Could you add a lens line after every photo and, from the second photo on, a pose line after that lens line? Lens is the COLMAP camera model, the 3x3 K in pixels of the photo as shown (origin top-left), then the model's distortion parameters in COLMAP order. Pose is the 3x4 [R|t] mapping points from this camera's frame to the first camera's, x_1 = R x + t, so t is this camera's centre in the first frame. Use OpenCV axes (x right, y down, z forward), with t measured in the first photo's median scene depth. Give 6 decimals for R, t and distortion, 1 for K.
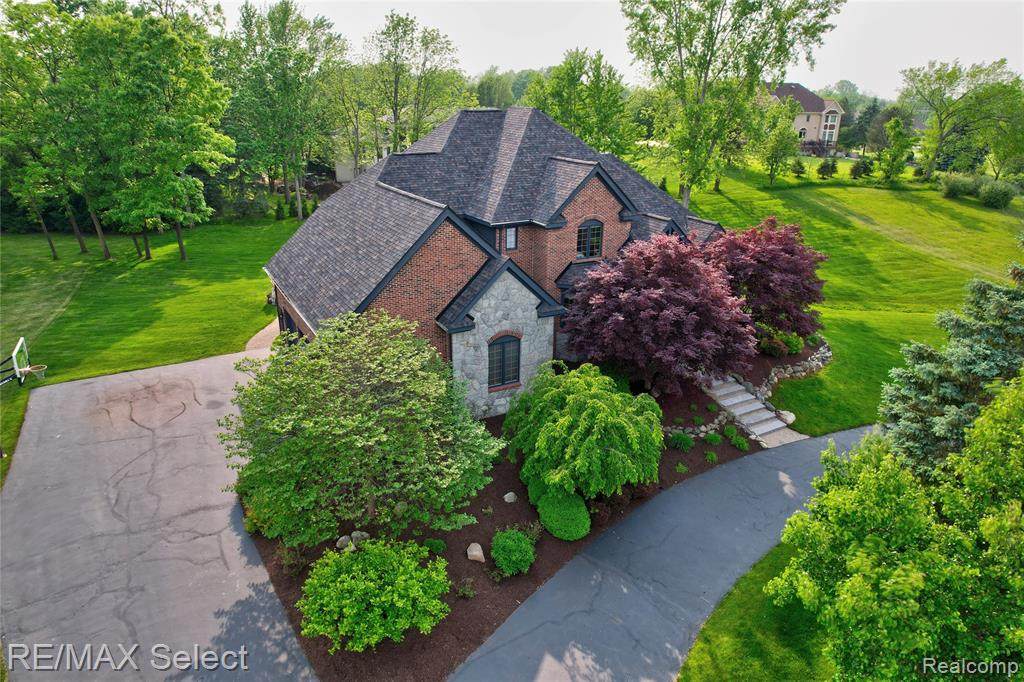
lens RADIAL K [[652.5, 0, 504.4], [0, 652.5, 346.5], [0, 0, 1]] dist [-0.074955, 0.072883]
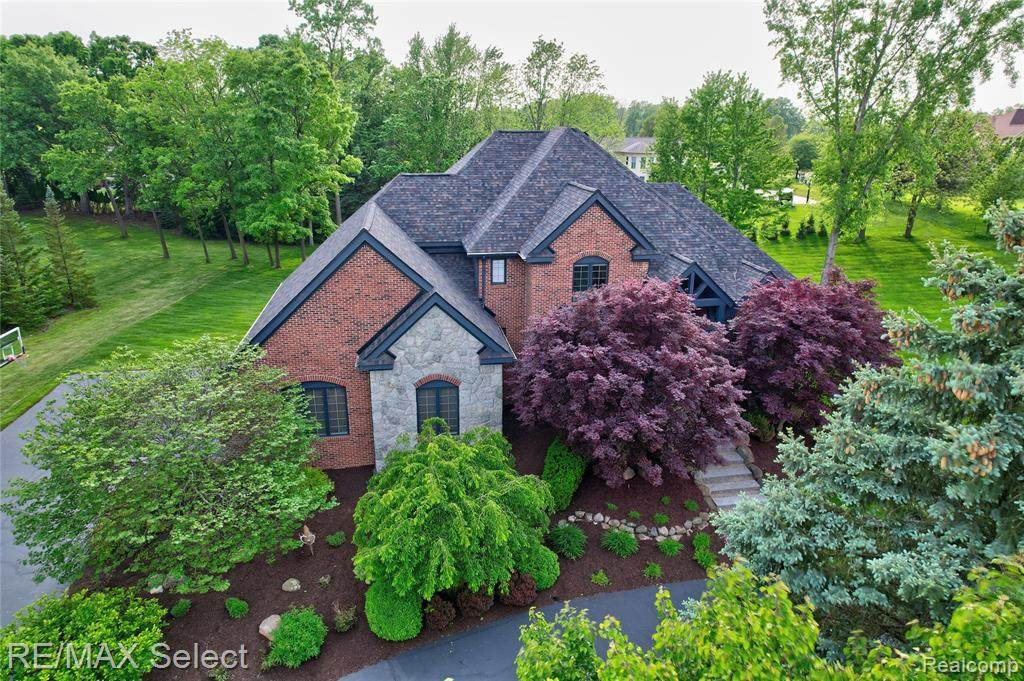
lens RADIAL K [[652.5, 0, 504.4], [0, 652.5, 346.0], [0, 0, 1]] dist [-0.074955, 0.072883]
pose [[0.943182, 0.107205, -0.314508, 0.309058], [-0.121877, 0.992170, -0.027302, -0.043034], [0.309118, 0.064082, 0.948862, 0.172216]]
